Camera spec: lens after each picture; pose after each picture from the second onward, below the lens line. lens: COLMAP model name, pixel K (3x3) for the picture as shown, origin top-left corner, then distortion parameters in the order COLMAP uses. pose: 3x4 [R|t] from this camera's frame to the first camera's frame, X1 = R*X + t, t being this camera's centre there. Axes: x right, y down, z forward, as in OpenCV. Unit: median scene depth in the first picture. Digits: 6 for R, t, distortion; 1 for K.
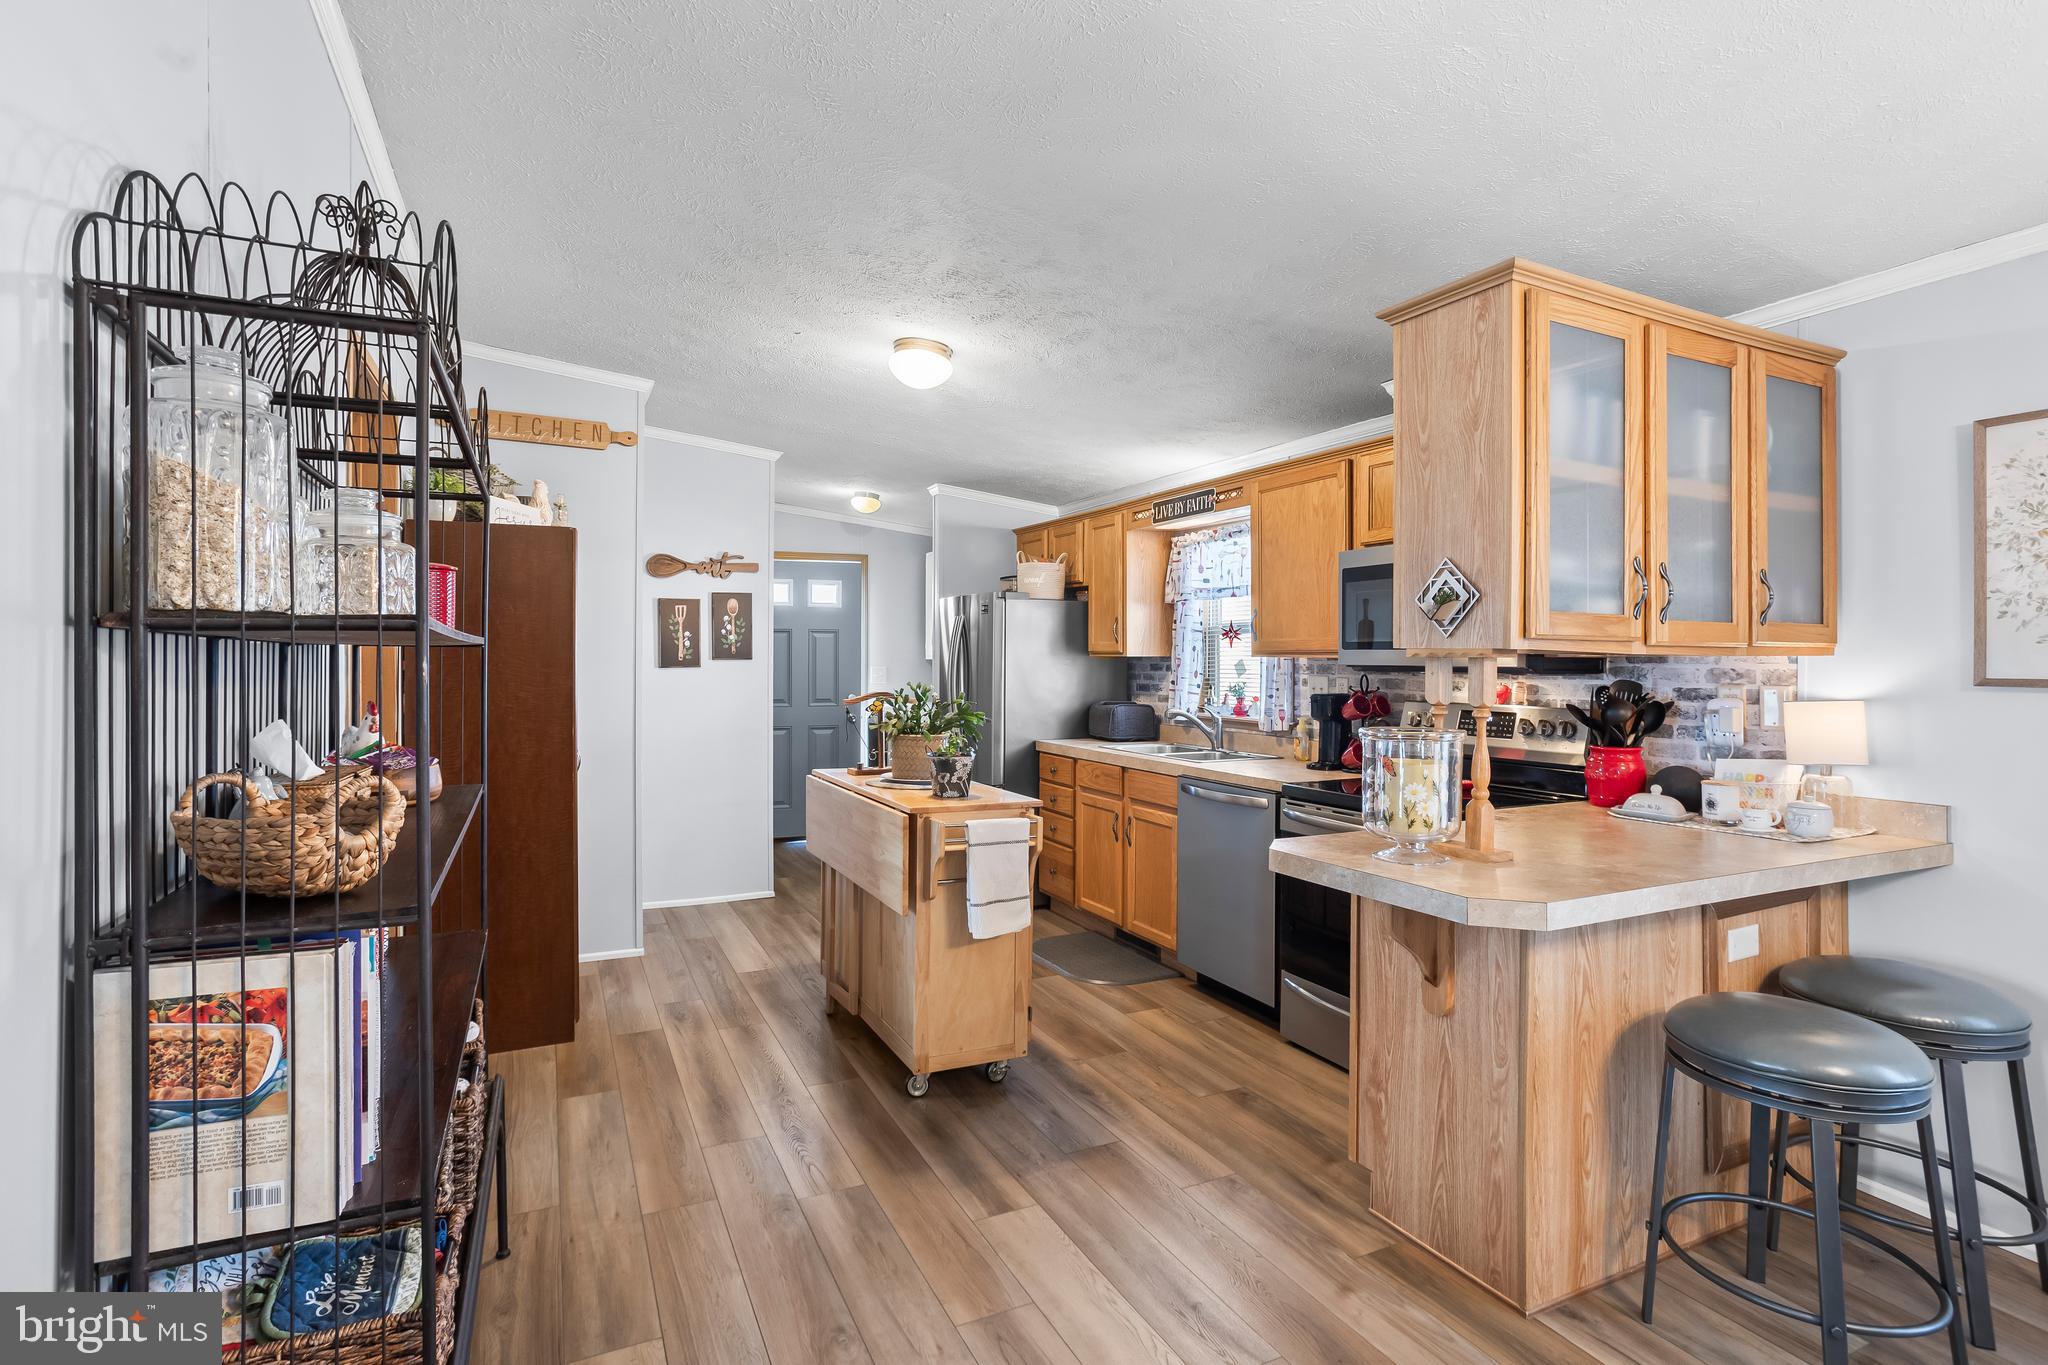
lens RADIAL K [[996.1, 0, 1011.5], [0, 996.1, 661.3], [0, 0, 1]] dist [-0.057592, 0.036861]
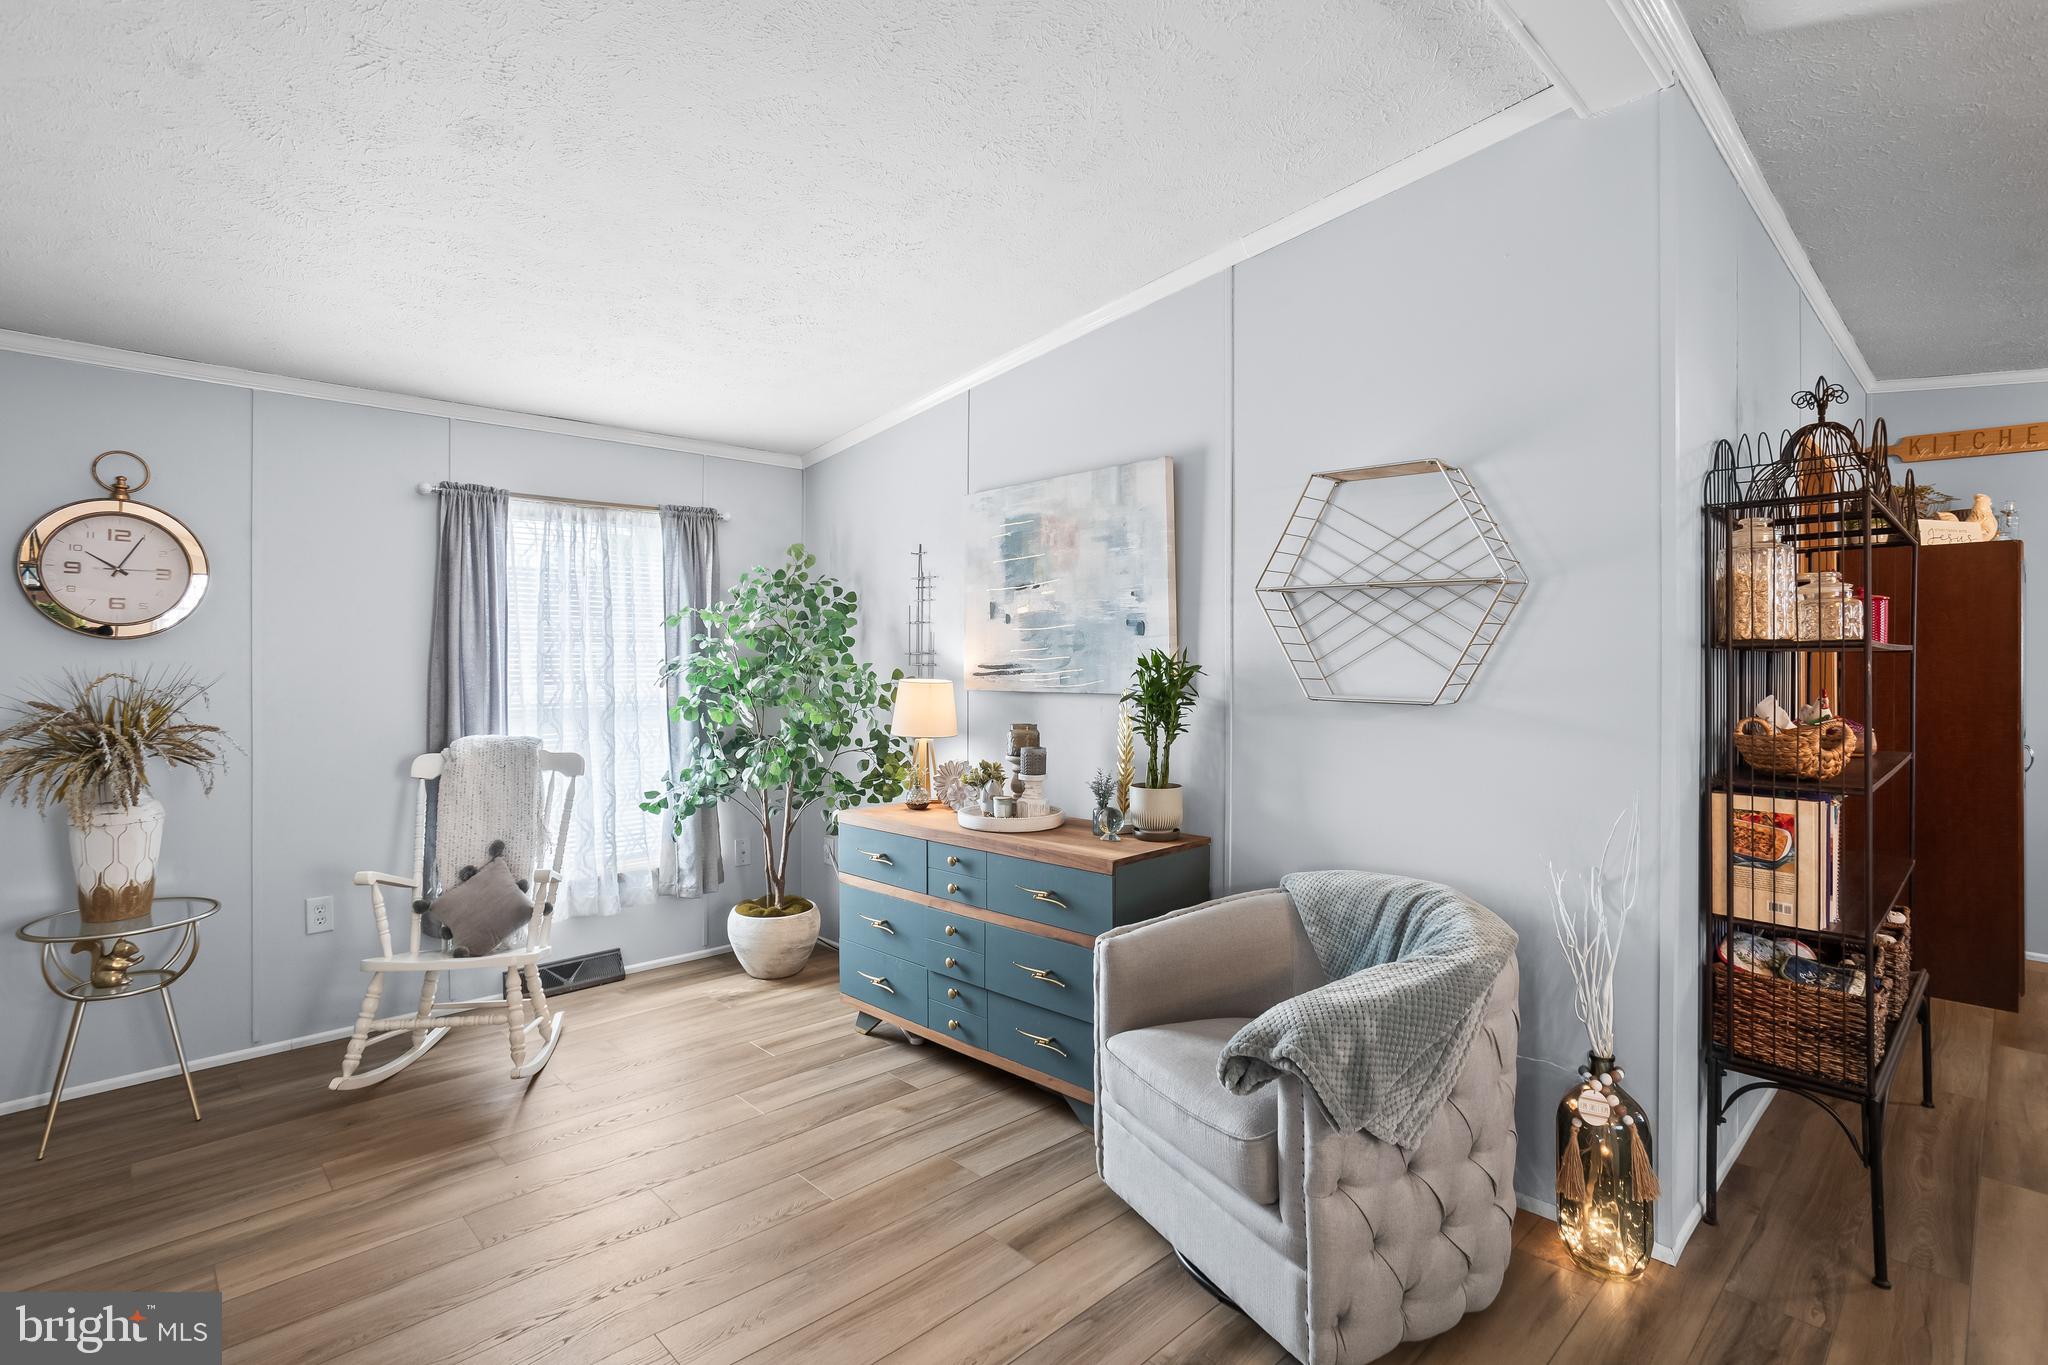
lens RADIAL K [[996.1, 0, 1011.5], [0, 996.1, 661.3], [0, 0, 1]] dist [-0.057592, 0.036861]
pose [[0.319309, 0.001145, -0.947650, 0.277739], [-0.000827, 0.999999, 0.000930, -0.001478], [0.947650, 0.000487, 0.319309, -0.496512]]
